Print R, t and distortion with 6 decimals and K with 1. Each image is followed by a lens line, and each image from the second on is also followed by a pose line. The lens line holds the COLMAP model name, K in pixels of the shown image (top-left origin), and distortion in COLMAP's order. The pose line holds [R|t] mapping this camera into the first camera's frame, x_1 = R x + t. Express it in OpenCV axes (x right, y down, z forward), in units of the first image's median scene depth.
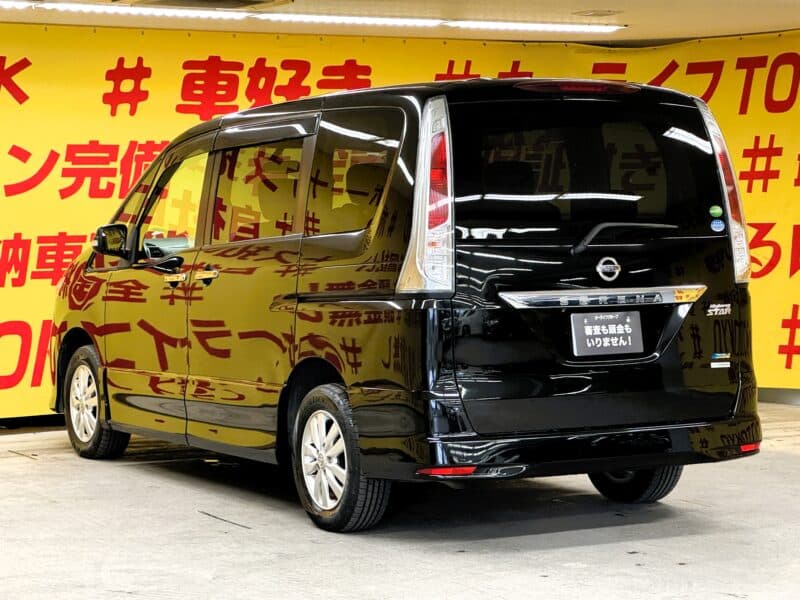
lens RADIAL K [[2019.9, 0, 400.0], [0, 2019.9, 300.0], [0, 0, 1]] dist [0.029943, 0.787332]
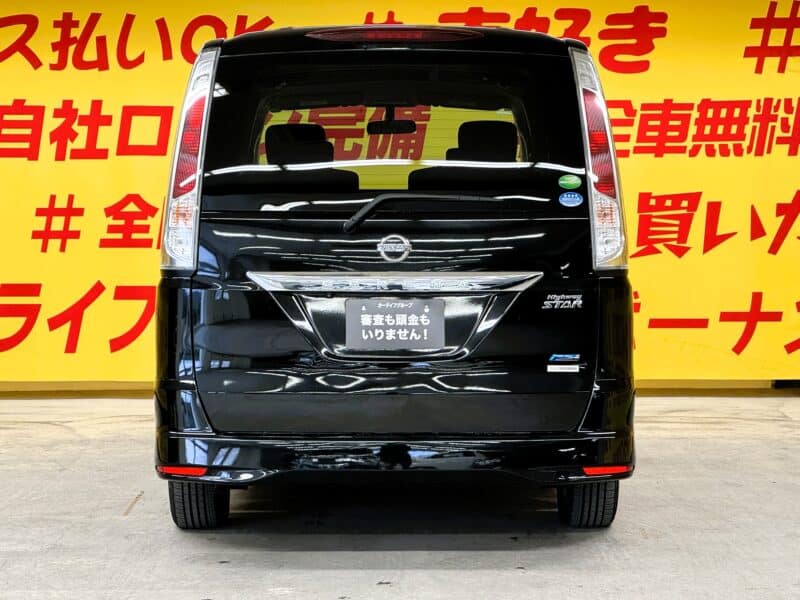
lens RADIAL K [[2050.0, 0, 400.0], [0, 2050.0, 300.0], [0, 0, 1]] dist [0.041456, 1.959760]
pose [[0.882498, 0.035825, -0.468950, 0.493385], [-0.026433, 0.999297, 0.026597, -0.016314], [0.469573, -0.011076, 0.882824, 0.229677]]
